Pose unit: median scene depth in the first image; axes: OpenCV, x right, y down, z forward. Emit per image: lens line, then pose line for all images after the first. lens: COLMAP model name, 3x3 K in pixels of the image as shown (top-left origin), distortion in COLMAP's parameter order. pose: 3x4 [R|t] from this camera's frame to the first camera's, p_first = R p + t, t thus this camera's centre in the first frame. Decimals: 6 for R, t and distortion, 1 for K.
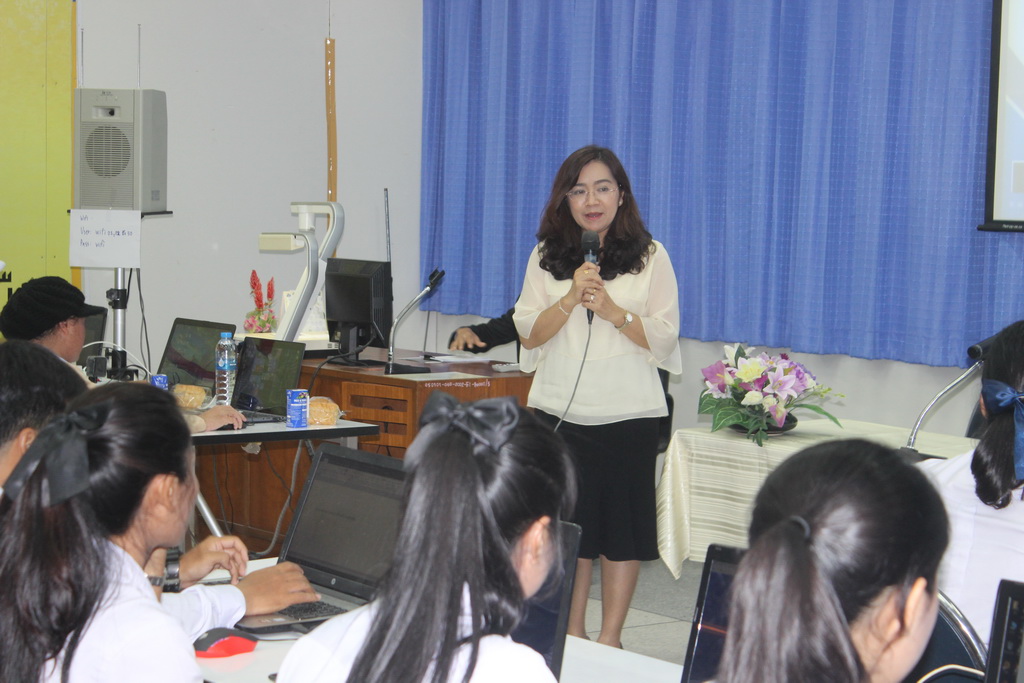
lens RADIAL K [[2388.4, 0, 513.8], [0, 2388.4, 347.5], [0, 0, 1]] dist [0.081542, 0.000000]
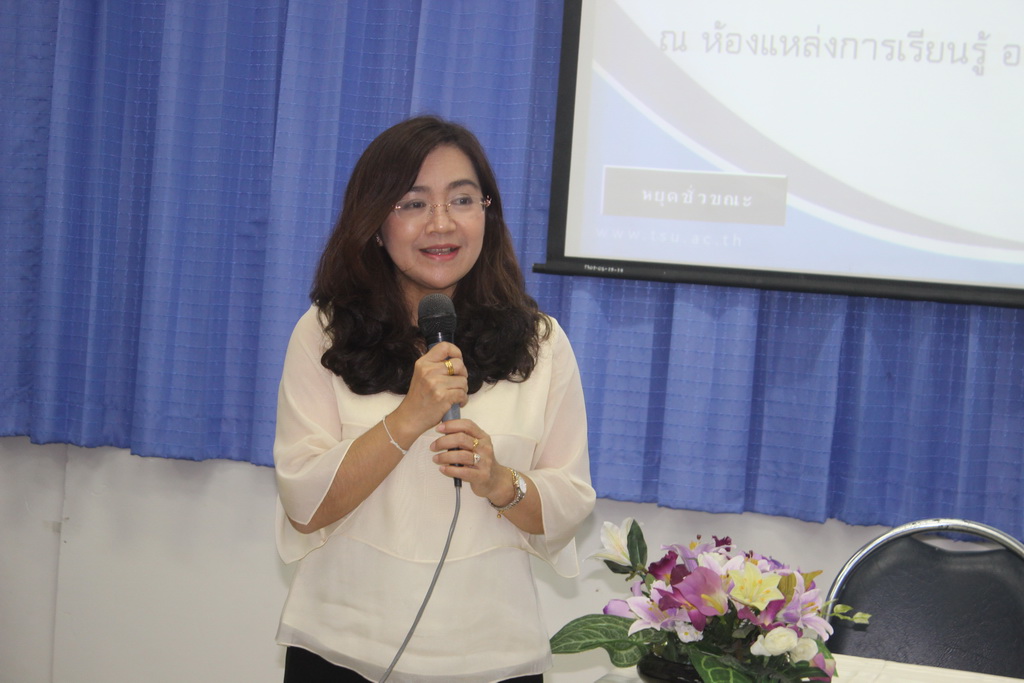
lens RADIAL K [[2388.4, 0, 518.1], [0, 2388.4, 345.7], [0, 0, 1]] dist [0.081542, 0.000000]
pose [[0.785066, -0.004091, 0.619398, -0.201400], [-0.005349, 0.999896, 0.013383, -0.038295], [-0.619389, -0.013820, 0.784963, 0.516664]]
